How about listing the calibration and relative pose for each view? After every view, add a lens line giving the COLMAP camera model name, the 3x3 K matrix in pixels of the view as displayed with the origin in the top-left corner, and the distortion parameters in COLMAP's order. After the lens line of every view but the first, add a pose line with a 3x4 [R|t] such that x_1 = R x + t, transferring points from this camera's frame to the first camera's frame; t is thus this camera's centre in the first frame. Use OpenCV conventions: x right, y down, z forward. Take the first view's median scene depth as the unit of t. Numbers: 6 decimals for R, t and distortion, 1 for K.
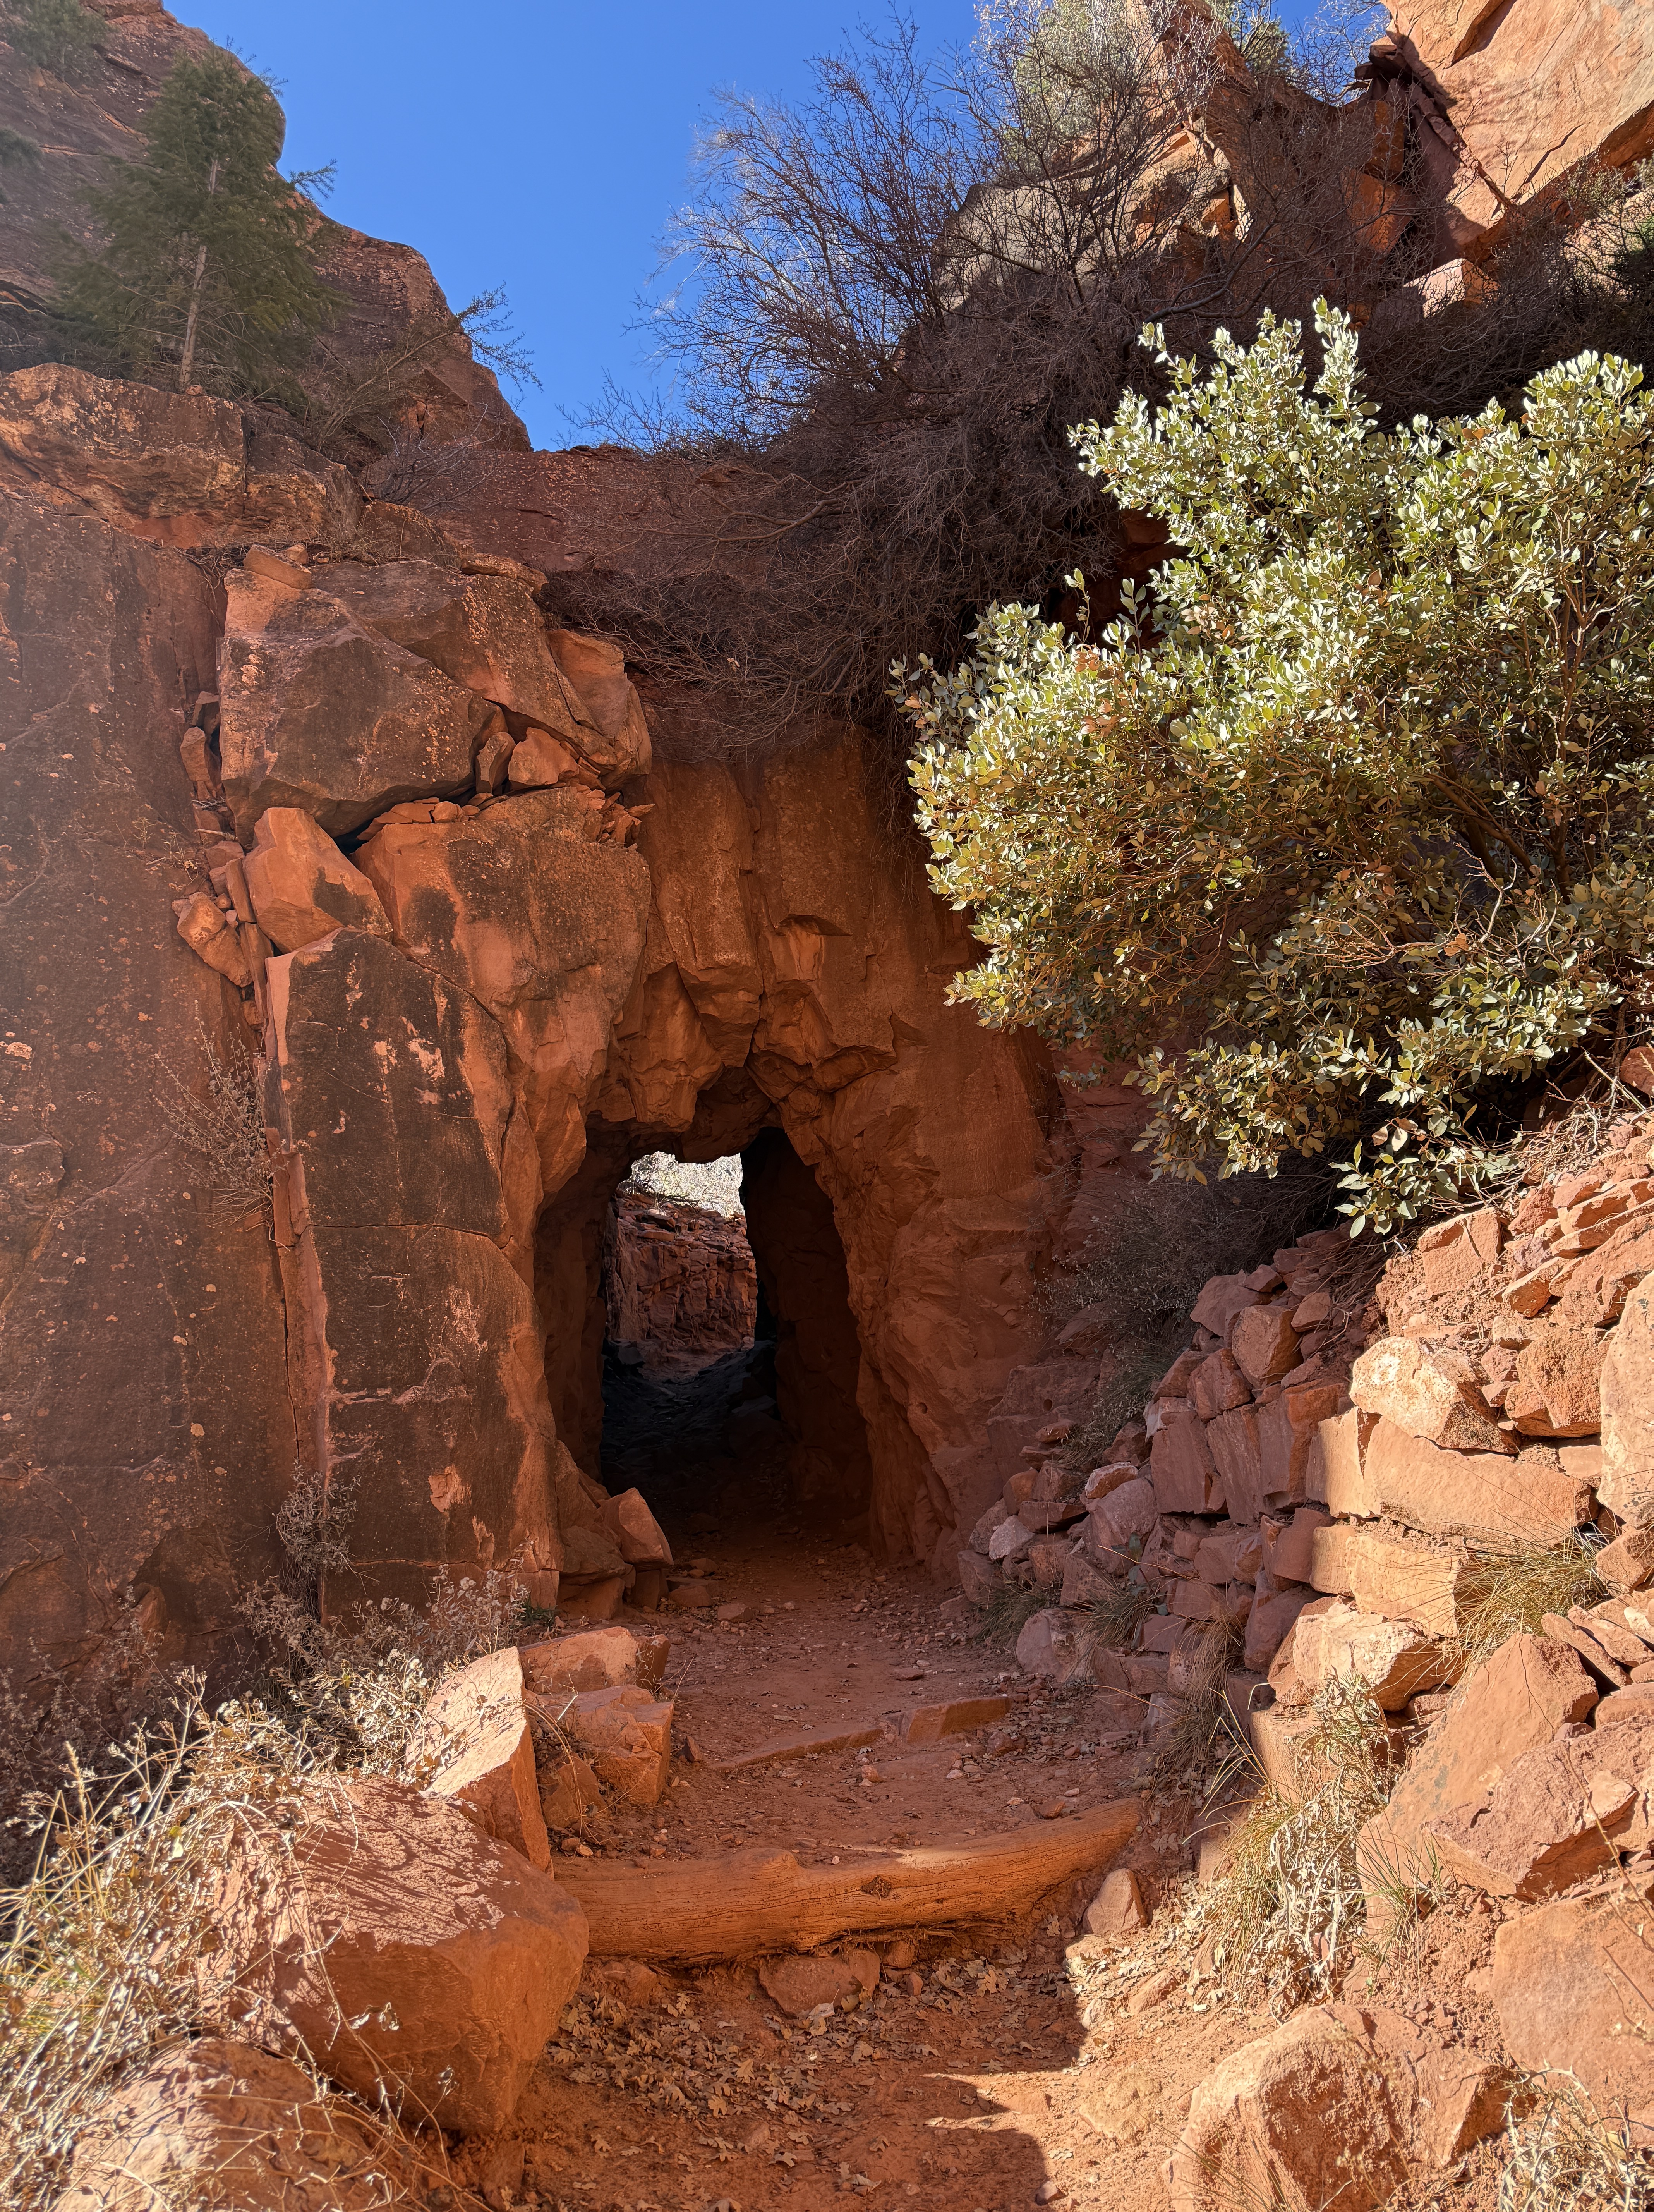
lens RADIAL K [[1521.1, 0, 821.2], [0, 1521.1, 1112.3], [0, 0, 1]] dist [0.079503, -0.108493]
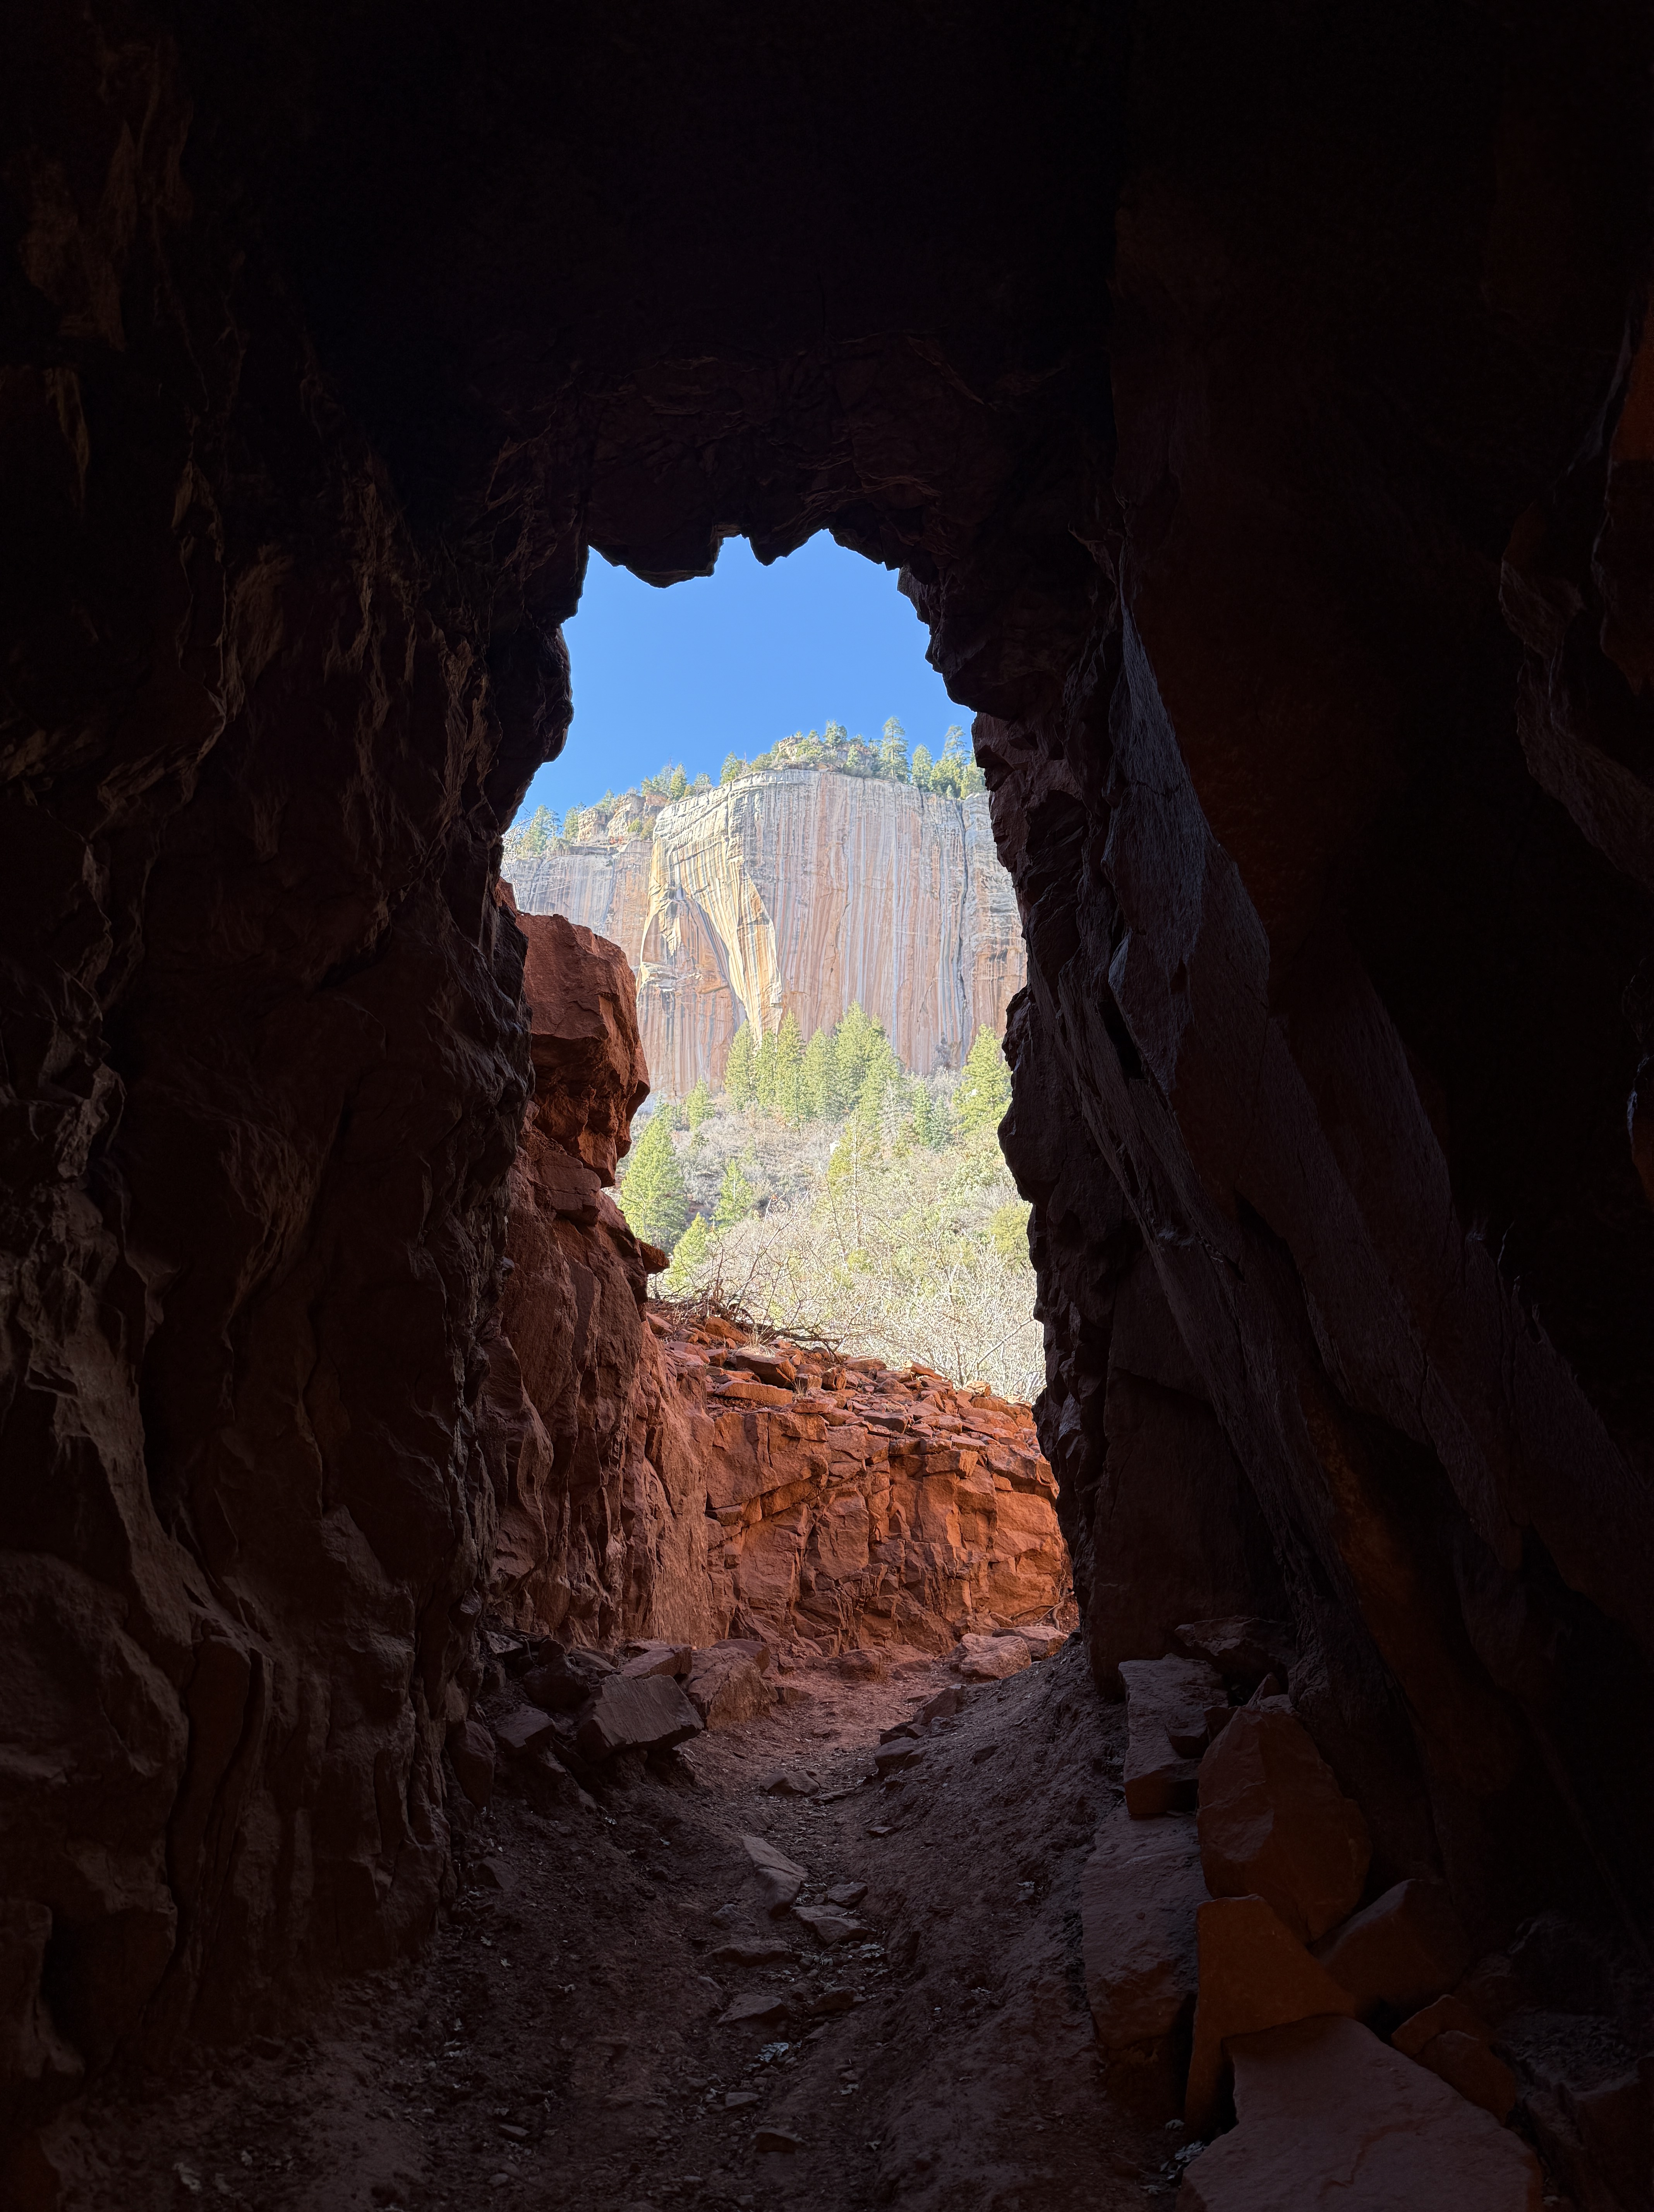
lens RADIAL K [[1521.1, 0, 821.2], [0, 1521.1, 1112.3], [0, 0, 1]] dist [0.079503, -0.108493]
pose [[0.996879, -0.027719, -0.073919, -0.053426], [0.014277, 0.984192, -0.176529, 0.079540], [0.077644, 0.174922, 0.981516, 0.552084]]
